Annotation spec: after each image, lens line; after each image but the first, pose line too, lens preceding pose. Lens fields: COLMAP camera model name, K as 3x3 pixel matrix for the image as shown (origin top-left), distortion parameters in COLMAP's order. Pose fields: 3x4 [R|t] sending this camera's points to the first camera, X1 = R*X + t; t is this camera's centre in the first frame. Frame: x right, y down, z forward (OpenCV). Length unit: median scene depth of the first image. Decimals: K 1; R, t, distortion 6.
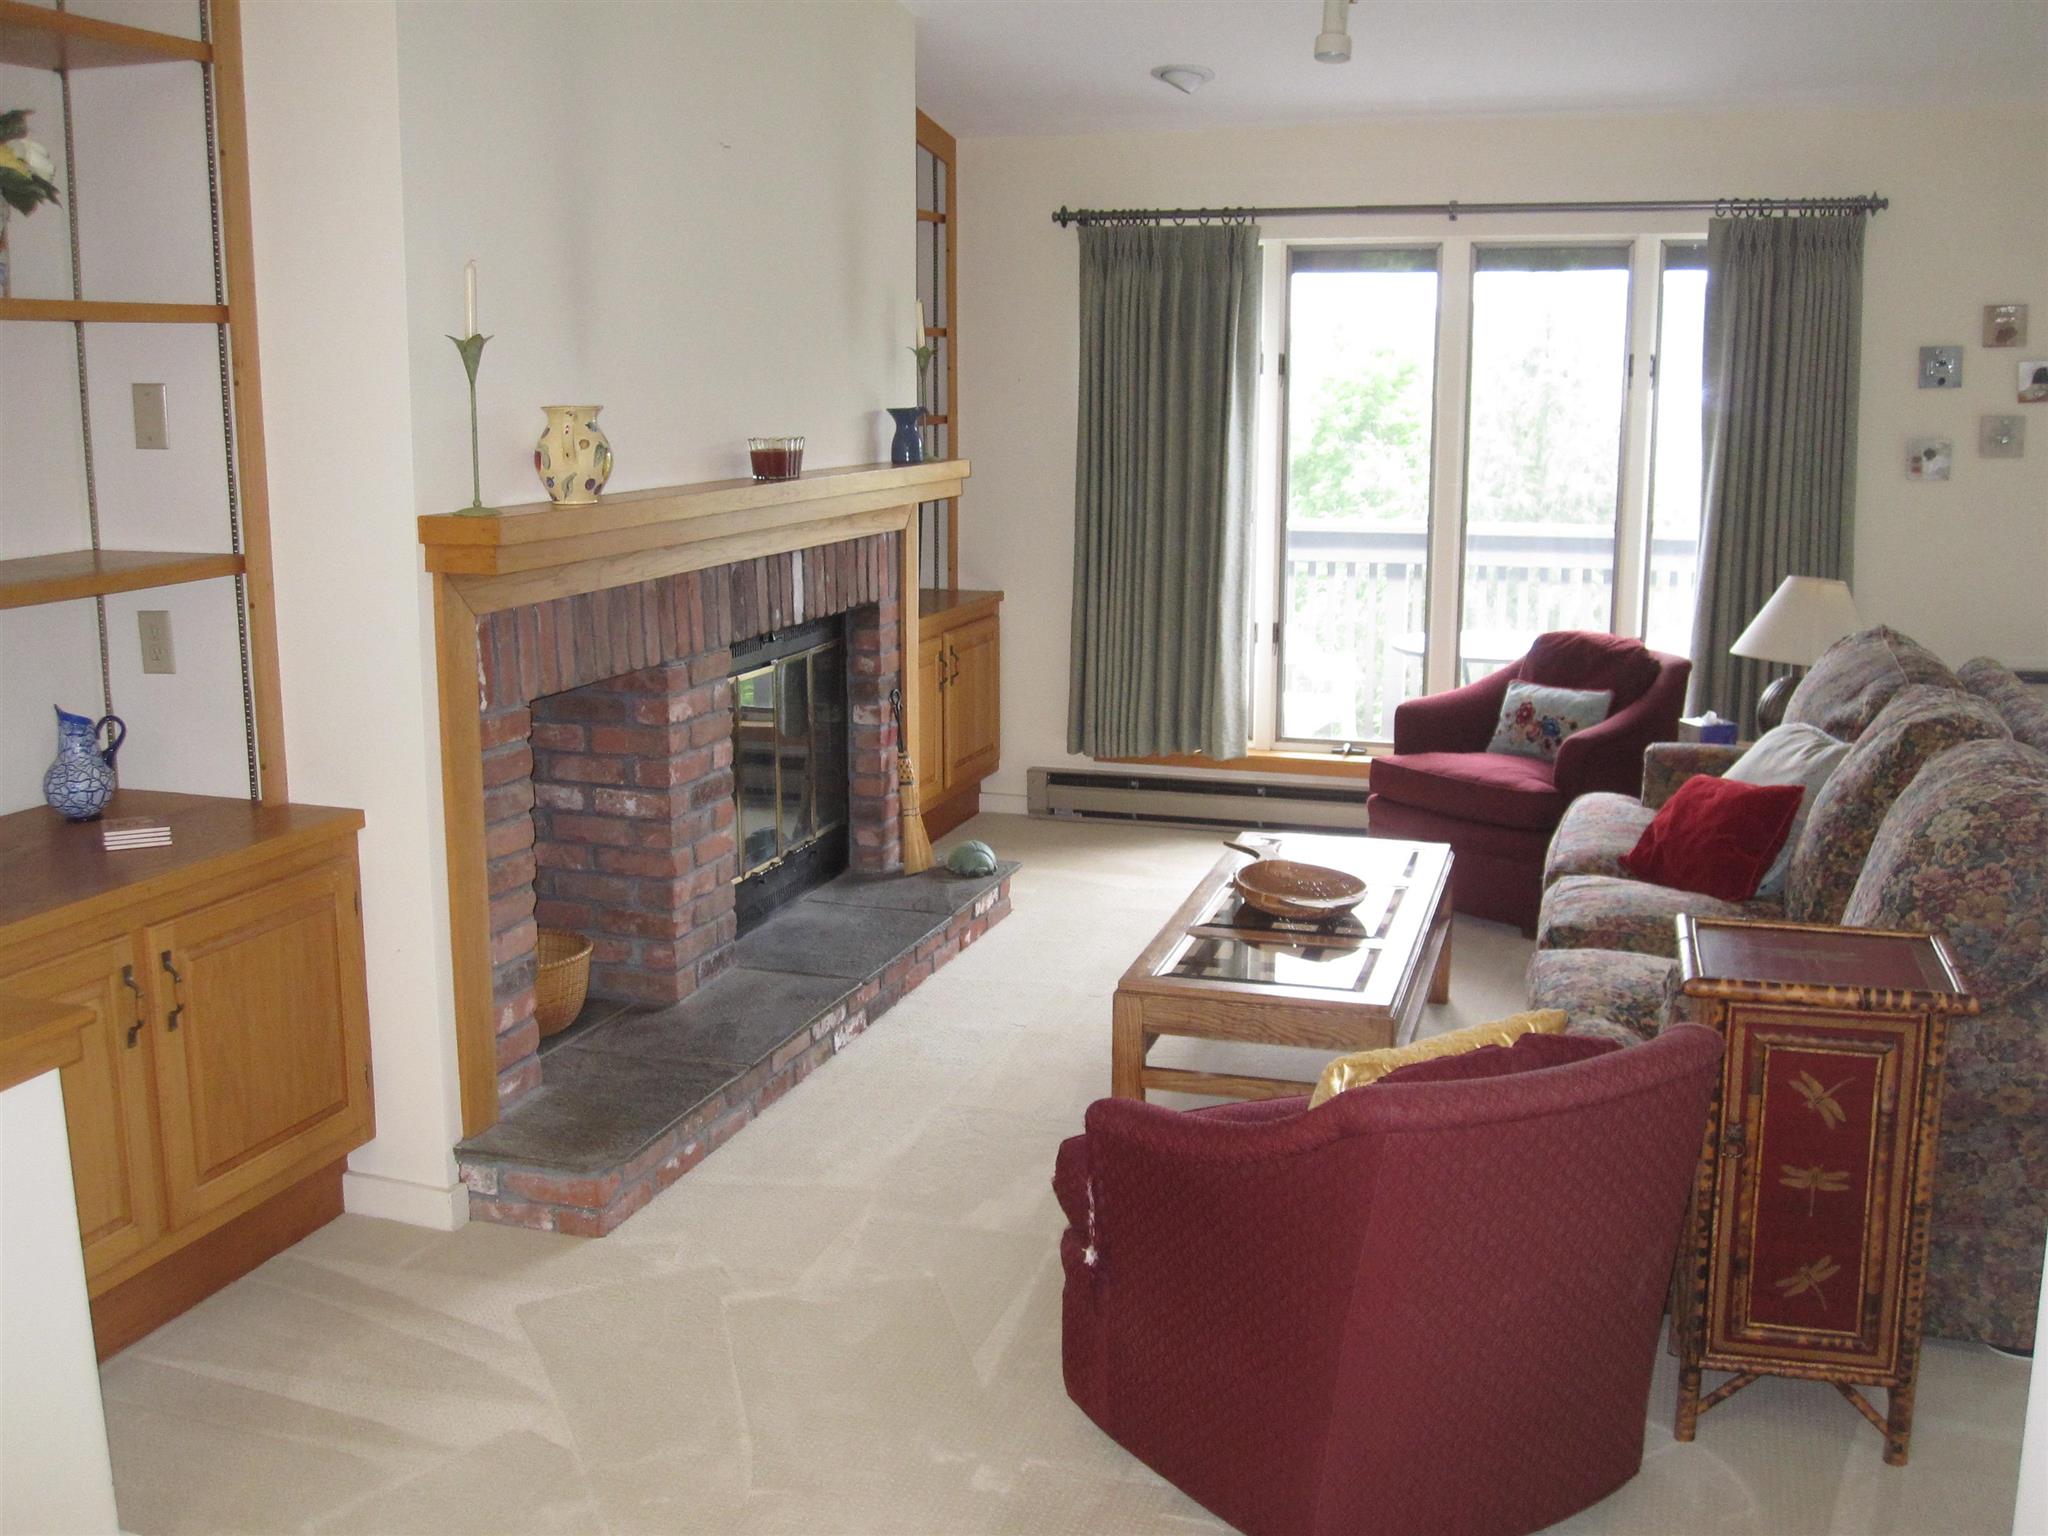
lens RADIAL K [[1979.8, 0, 1024.0], [0, 1979.8, 768.0], [0, 0, 1]] dist [-0.080043, -0.003514]
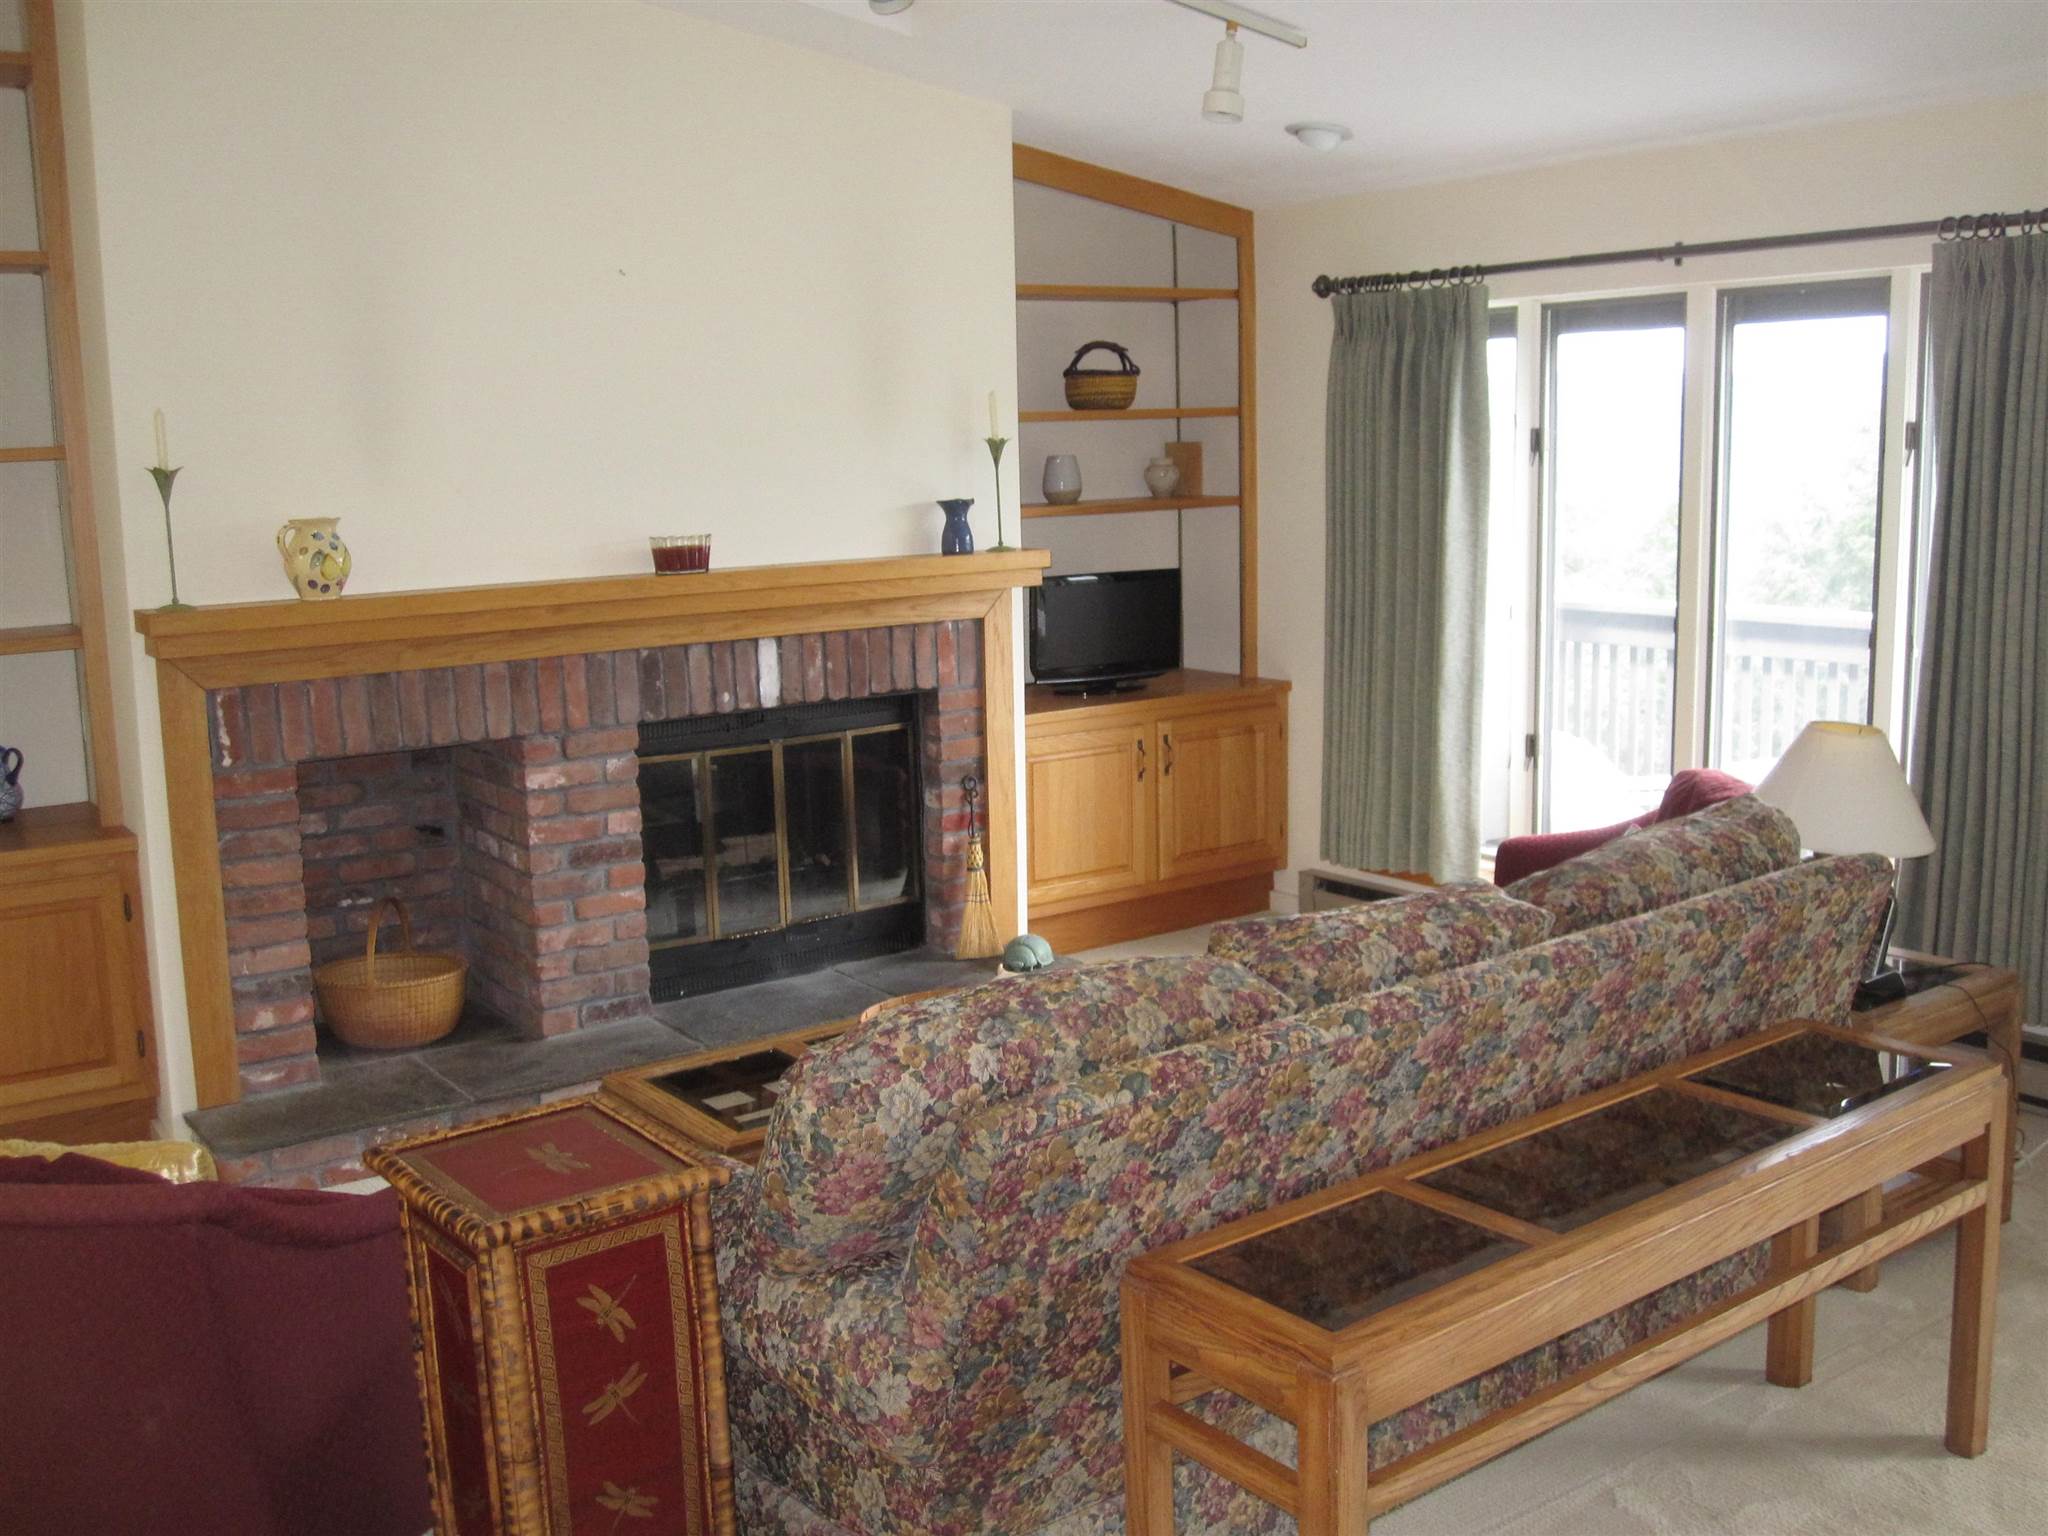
lens RADIAL K [[1979.8, 0, 1024.0], [0, 1979.8, 768.0], [0, 0, 1]] dist [-0.080043, -0.003514]
pose [[0.804422, 0.077788, -0.588943, 0.499482], [-0.090411, 0.995872, 0.008046, -0.048993], [0.587138, 0.046775, 0.808135, 0.179256]]
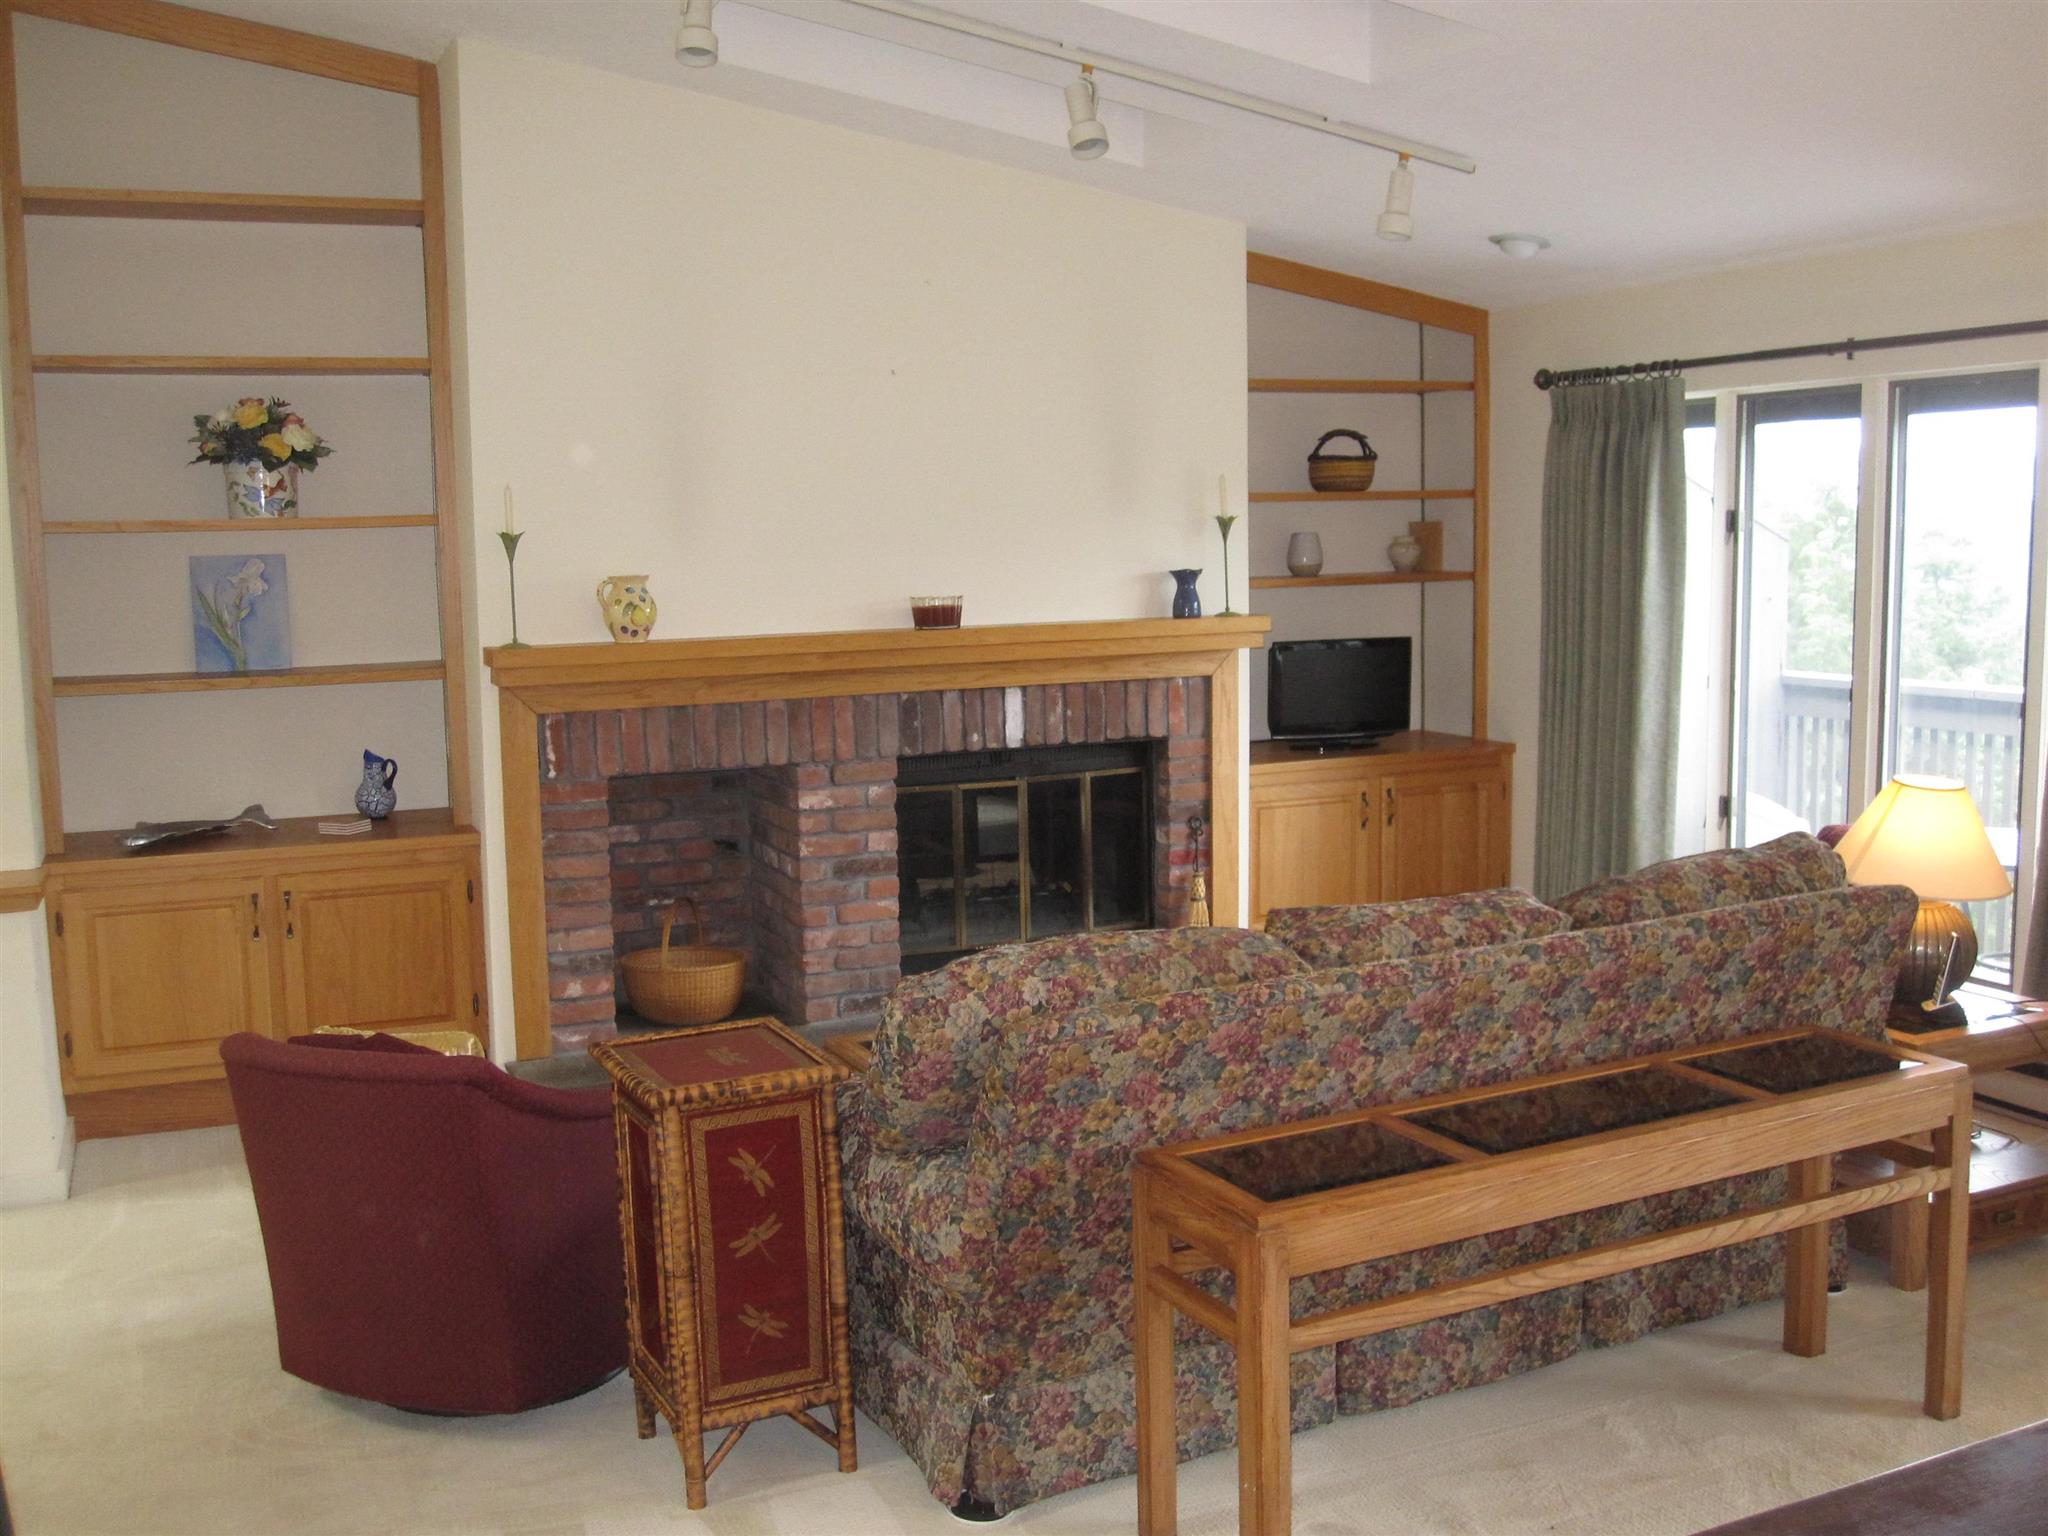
lens RADIAL K [[1979.8, 0, 1024.0], [0, 1979.8, 768.0], [0, 0, 1]] dist [-0.080043, -0.003514]
pose [[0.673986, 0.075785, -0.734847, 0.630765], [-0.124128, 0.992199, -0.011522, -0.037651], [0.728241, 0.098981, 0.678136, 0.143064]]
